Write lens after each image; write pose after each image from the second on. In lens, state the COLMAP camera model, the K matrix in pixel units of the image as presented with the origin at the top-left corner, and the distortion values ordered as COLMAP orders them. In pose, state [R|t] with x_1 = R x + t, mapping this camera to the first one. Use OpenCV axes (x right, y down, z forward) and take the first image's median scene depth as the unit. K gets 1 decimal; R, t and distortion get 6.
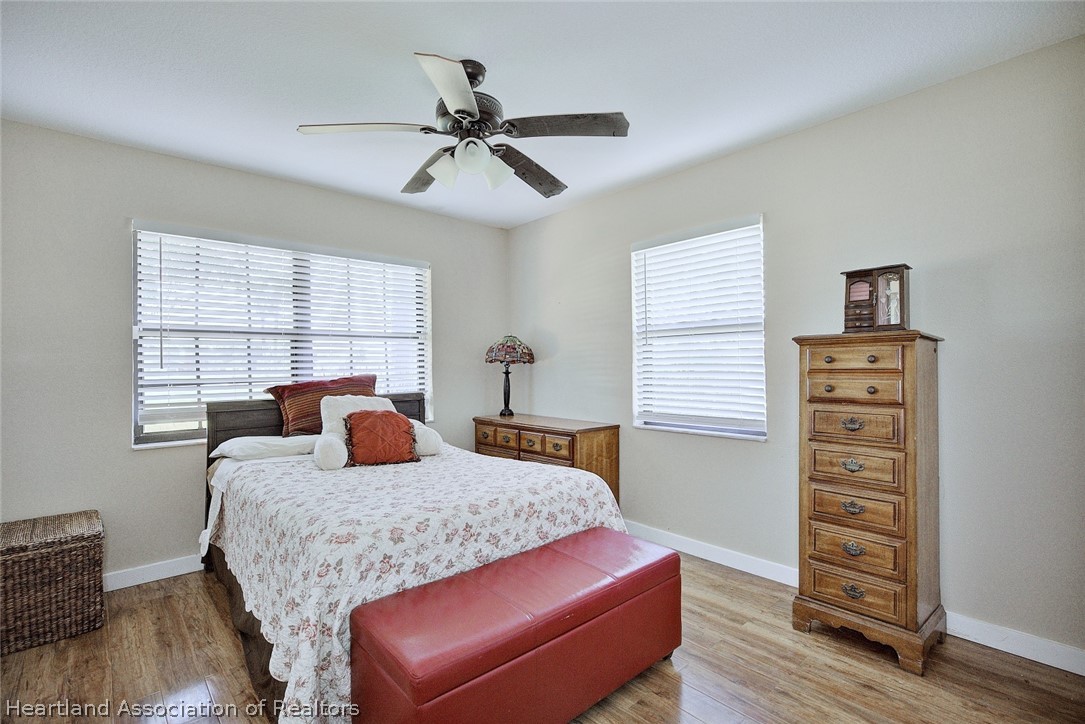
lens RADIAL K [[512.7, 0, 542.5], [0, 512.7, 362.0], [0, 0, 1]] dist [-0.001679, -0.000557]
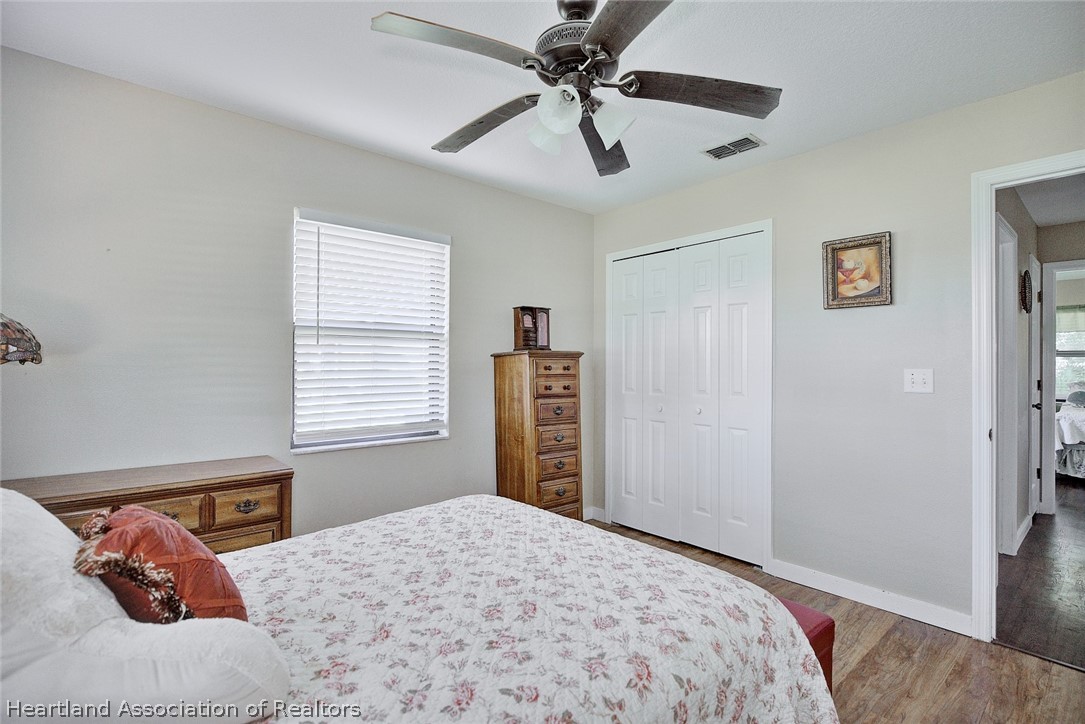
lens RADIAL K [[512.7, 0, 542.5], [0, 512.7, 362.0], [0, 0, 1]] dist [-0.001679, -0.000557]
pose [[-0.000397, 0.016197, 0.999869, -0.871924], [-0.011942, 0.999797, -0.016200, 0.002446], [-0.999929, -0.011947, -0.000203, 0.990747]]
